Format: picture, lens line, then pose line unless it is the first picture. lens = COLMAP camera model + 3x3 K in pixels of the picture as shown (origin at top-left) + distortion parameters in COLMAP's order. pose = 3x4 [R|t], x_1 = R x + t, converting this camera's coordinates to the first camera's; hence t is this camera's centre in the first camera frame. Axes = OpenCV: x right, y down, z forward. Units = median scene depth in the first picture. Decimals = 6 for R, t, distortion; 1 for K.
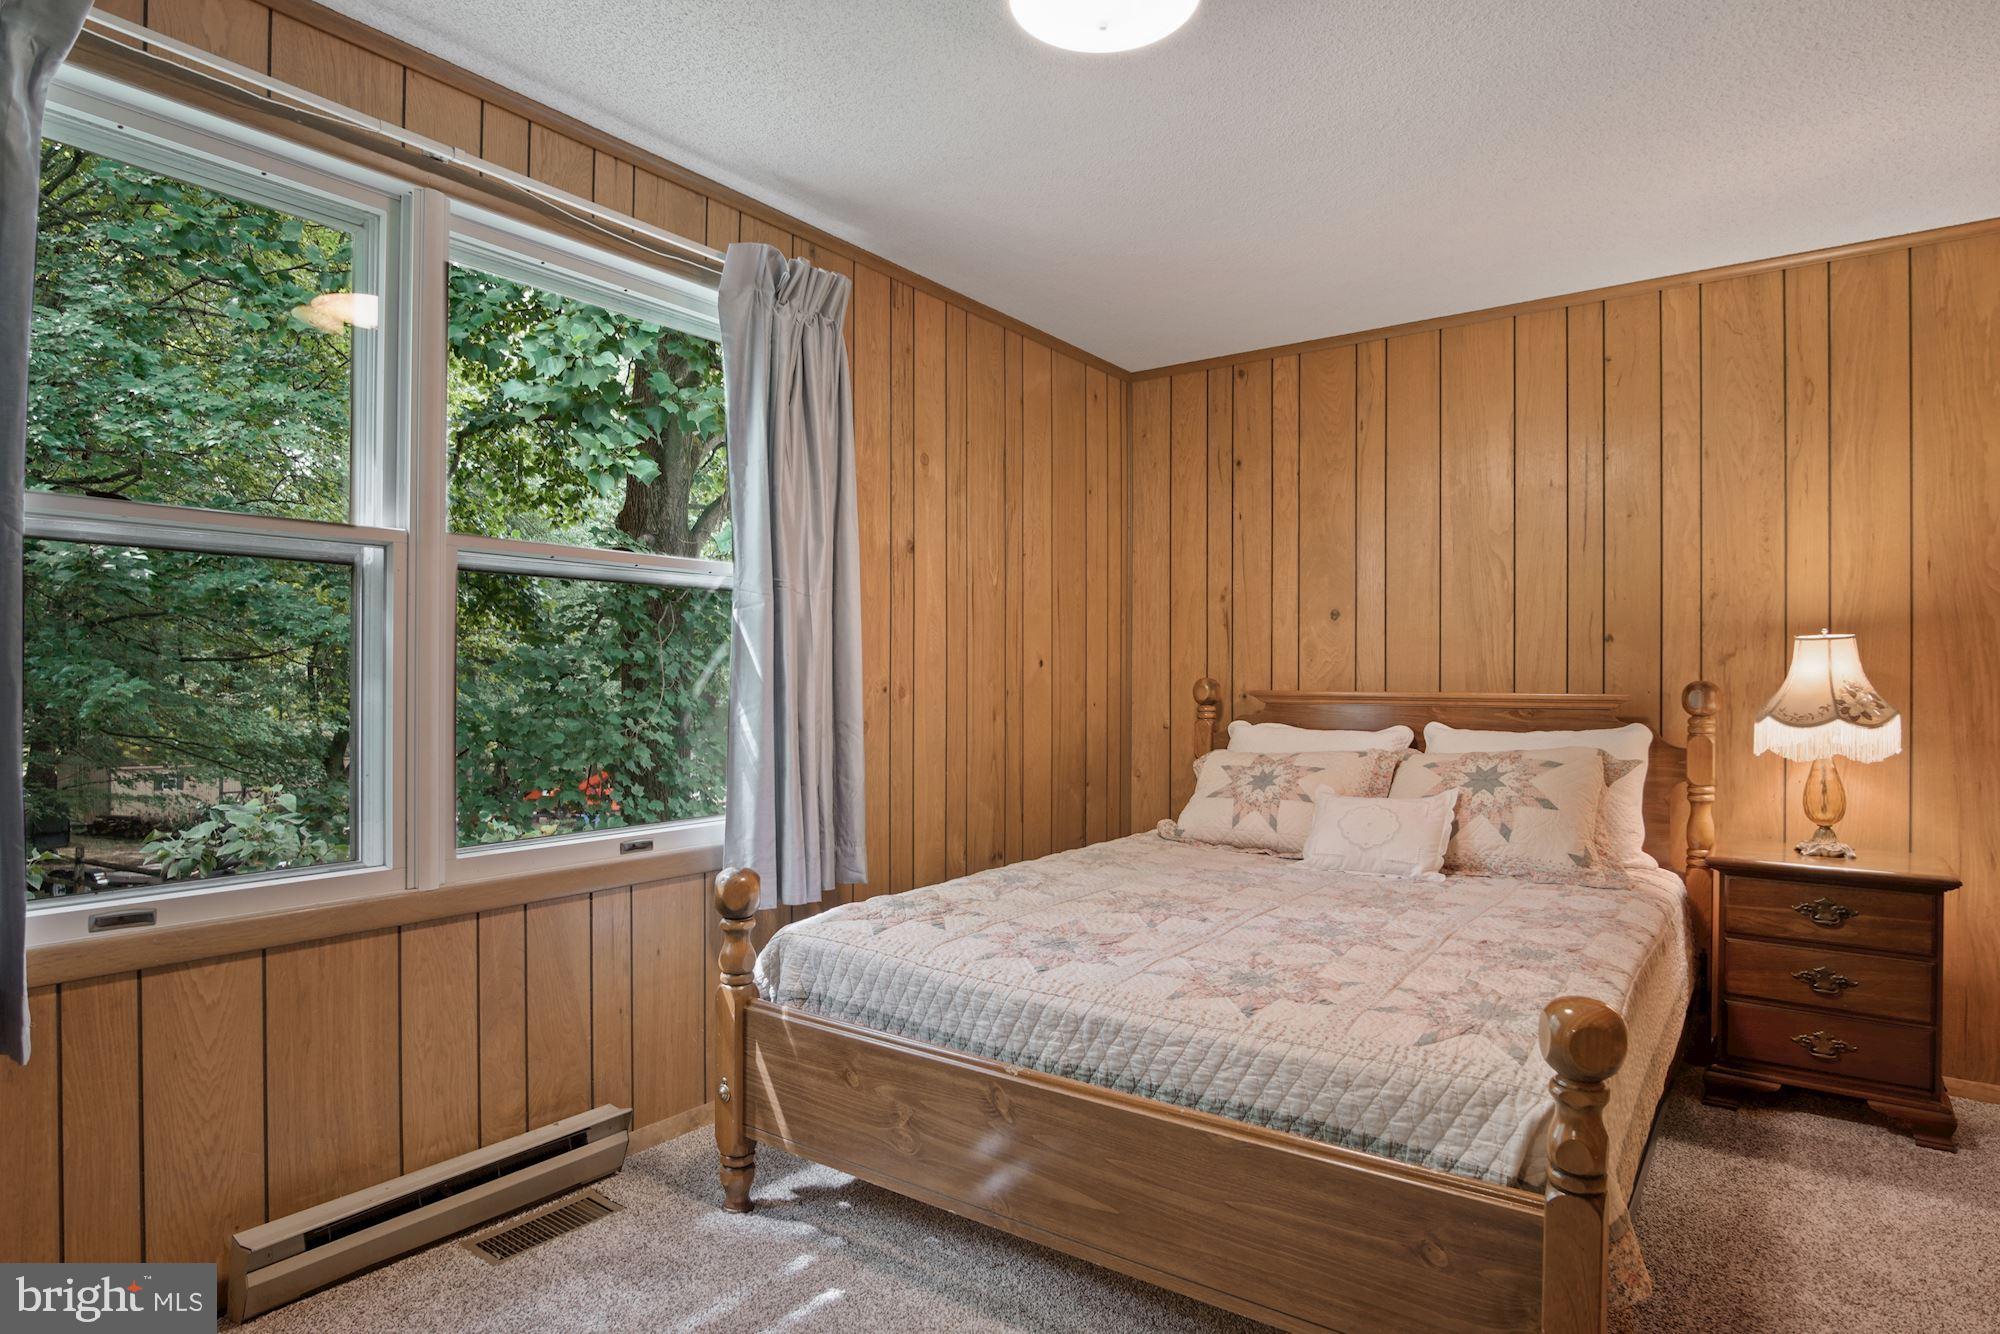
lens RADIAL K [[1074.1, 0, 1013.3], [0, 1074.1, 685.1], [0, 0, 1]] dist [-0.030263, -0.000057]
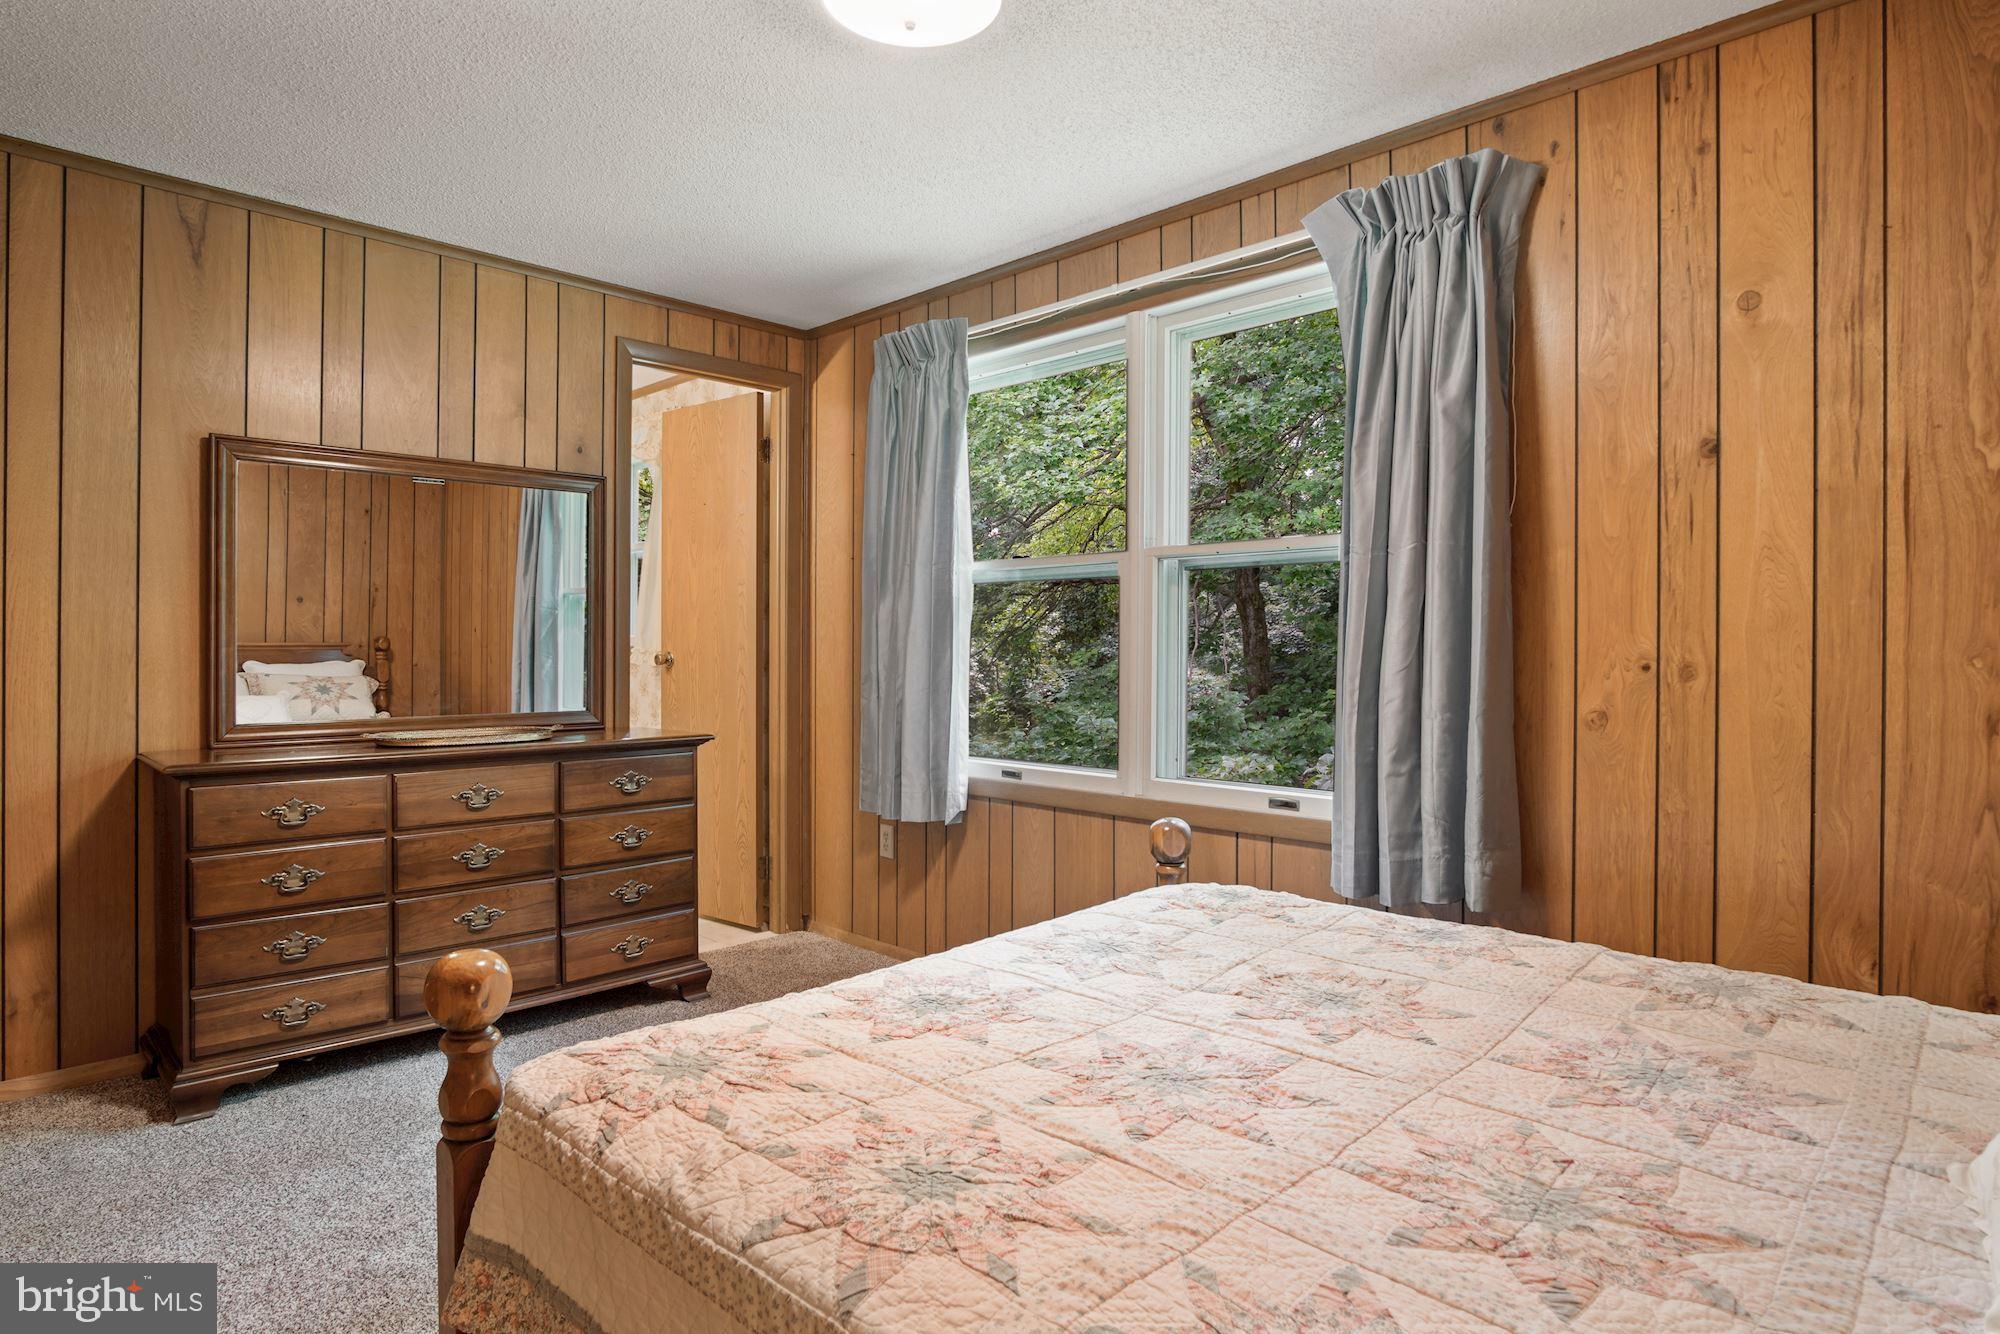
lens RADIAL K [[1048.9, 0, 1006.0], [0, 1048.9, 653.9], [0, 0, 1]] dist [0.002517, 0.004420]
pose [[-0.119505, -0.003141, -0.992829, 0.621584], [-0.012904, 0.999915, -0.001610, 0.002069], [0.992750, 0.012619, -0.119536, 0.696793]]
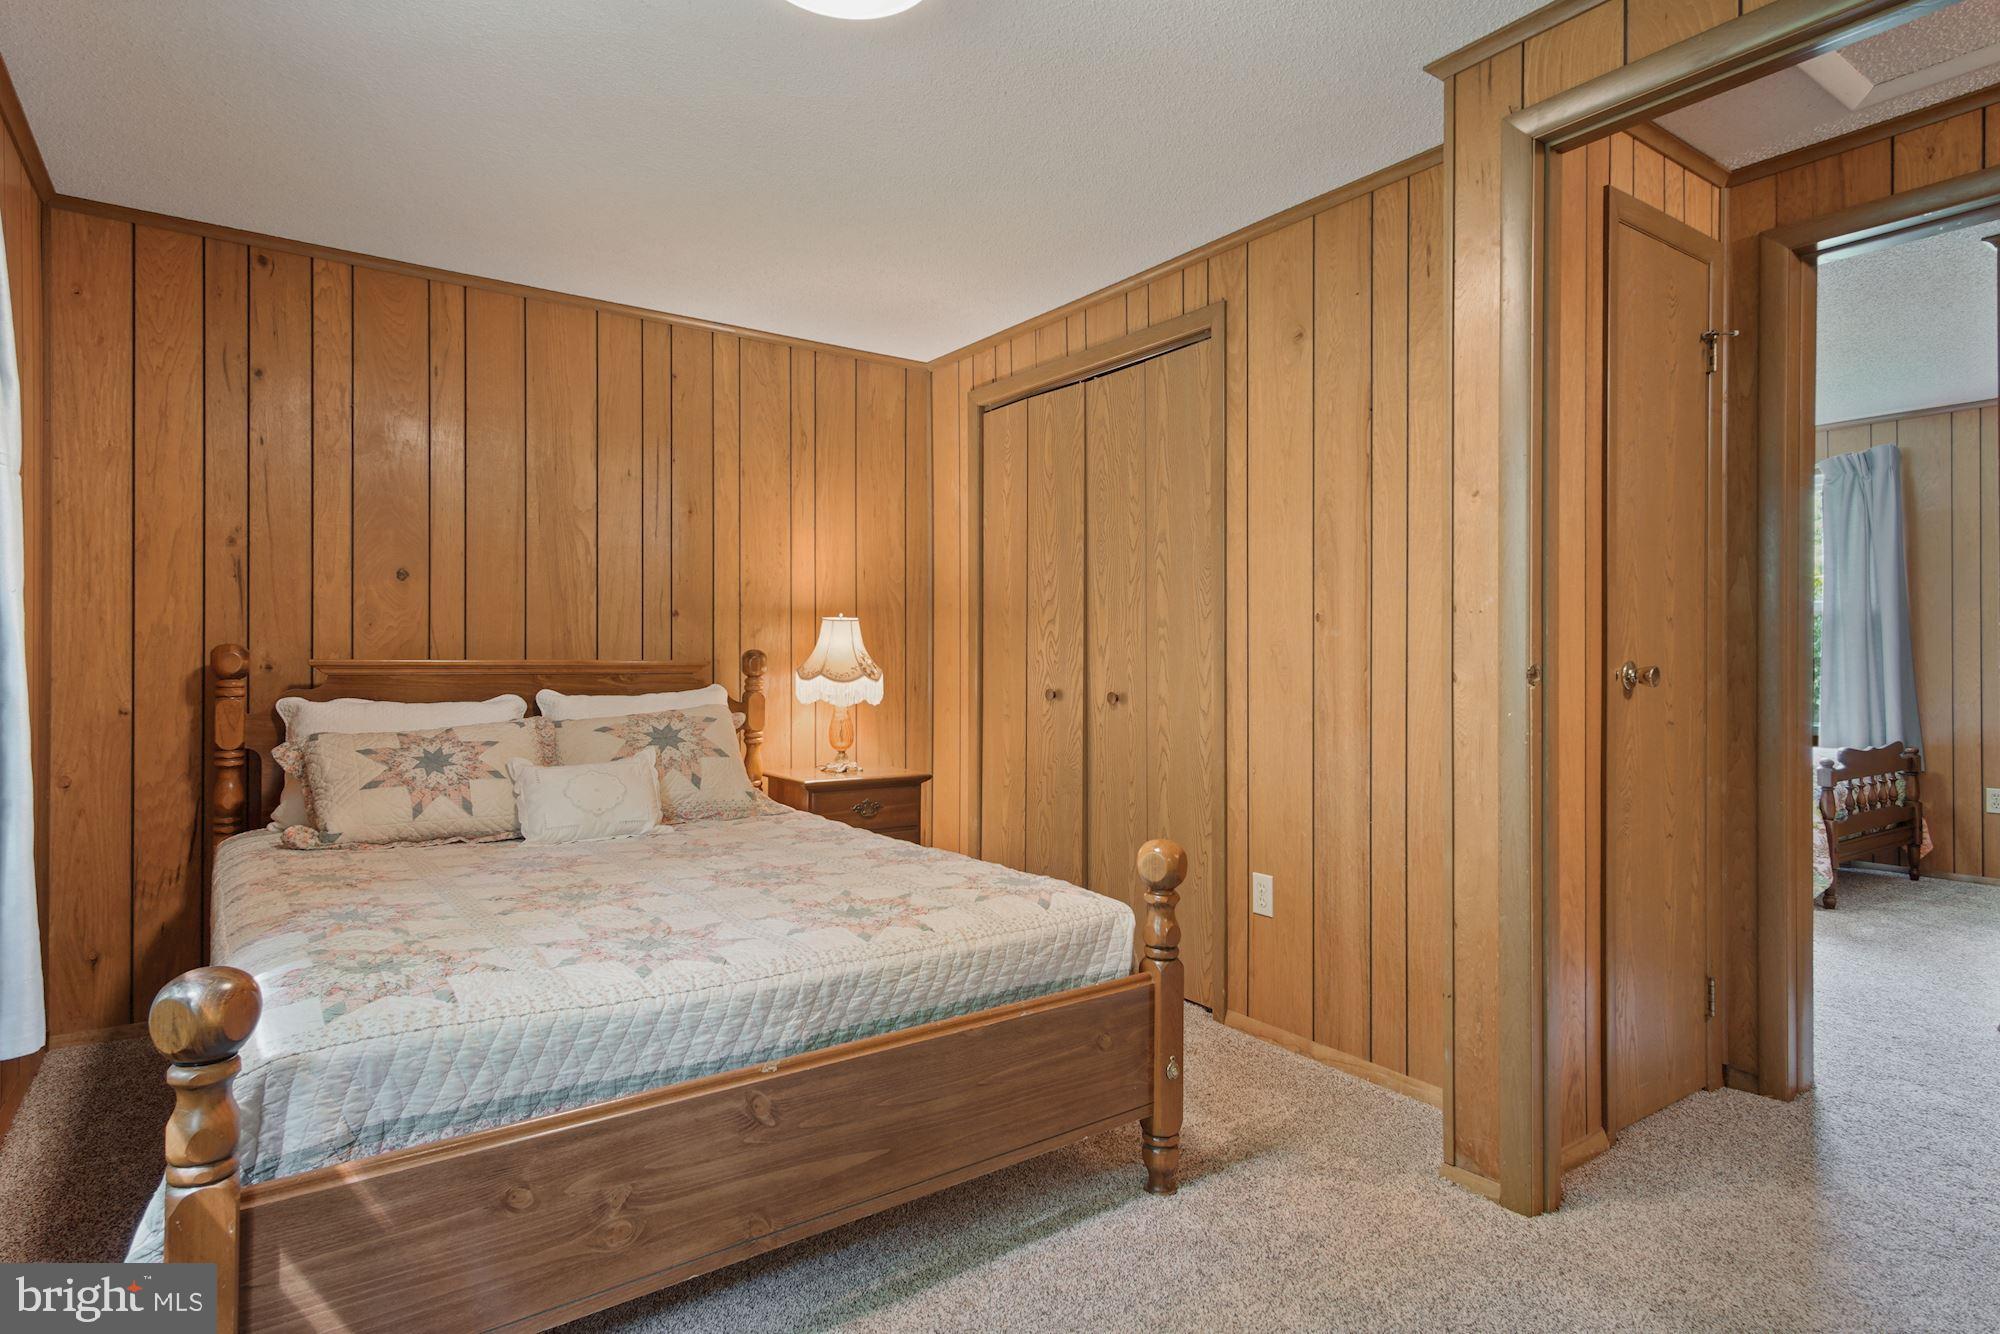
lens RADIAL K [[1048.9, 0, 999.4], [0, 1048.9, 655.1], [0, 0, 1]] dist [0.002517, 0.004420]
pose [[0.326296, 0.000074, 0.945268, -0.470944], [0.002508, 0.999996, -0.000944, 0.004685], [-0.945264, 0.002678, 0.326295, 0.311038]]
